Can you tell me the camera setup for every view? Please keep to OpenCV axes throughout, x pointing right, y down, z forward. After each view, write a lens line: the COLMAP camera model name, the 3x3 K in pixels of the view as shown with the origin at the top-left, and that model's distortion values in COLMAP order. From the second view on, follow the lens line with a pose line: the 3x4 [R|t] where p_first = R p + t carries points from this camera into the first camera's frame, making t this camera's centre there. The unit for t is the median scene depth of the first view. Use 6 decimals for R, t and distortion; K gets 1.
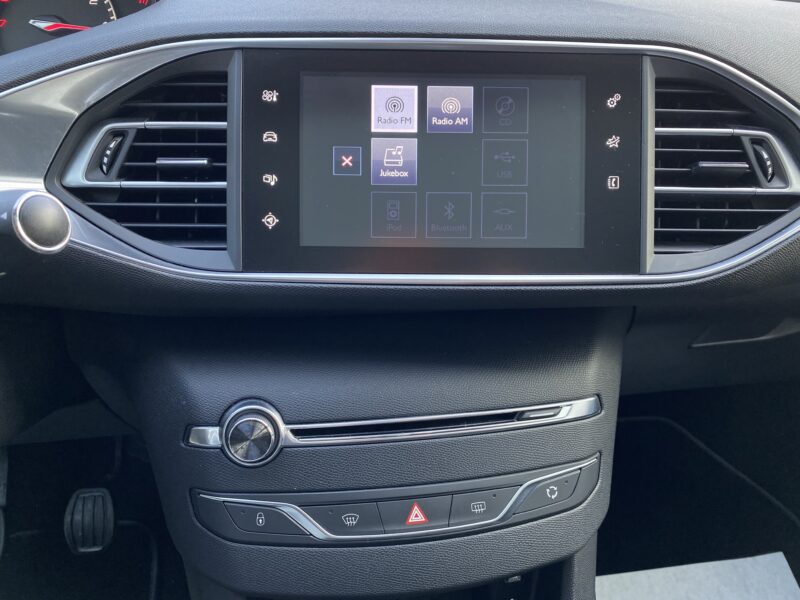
lens RADIAL K [[609.0, 0, 397.6], [0, 609.0, 301.8], [0, 0, 1]] dist [-0.002063, 0.001569]
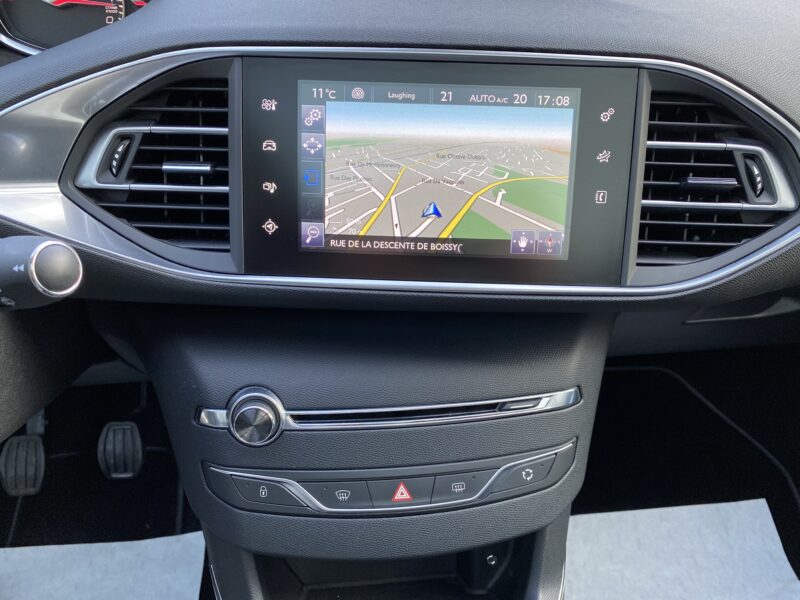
lens RADIAL K [[609.0, 0, 399.2], [0, 609.0, 303.4], [0, 0, 1]] dist [-0.002063, 0.001569]
pose [[0.998958, 0.029974, -0.034405, 0.053965], [-0.024634, 0.988933, 0.146300, -0.157366], [0.038409, -0.145300, 0.988642, -0.054598]]
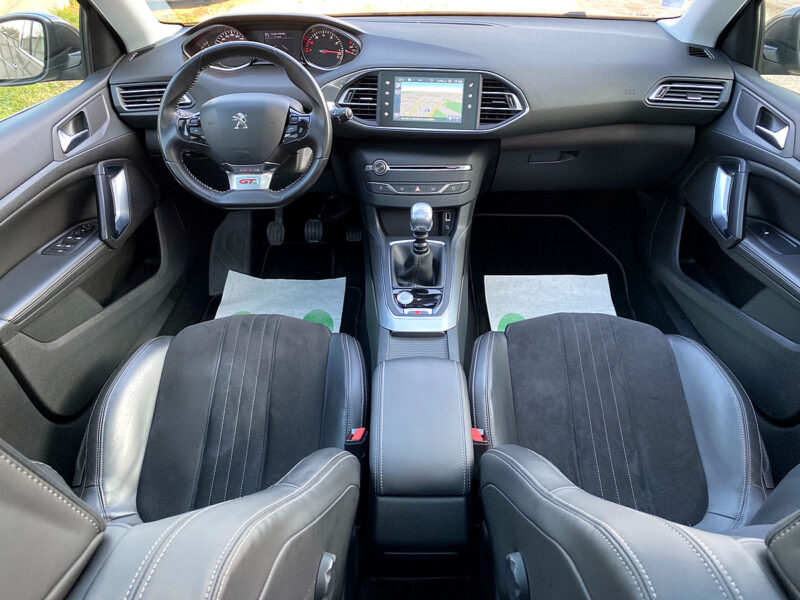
lens RADIAL K [[609.0, 0, 396.3], [0, 609.0, 321.6], [0, 0, 1]] dist [-0.002063, 0.001569]
pose [[0.981974, 0.083513, -0.169565, 0.670110], [-0.046291, 0.976034, 0.212637, 0.357609], [0.183259, -0.200954, 0.962306, -3.223034]]
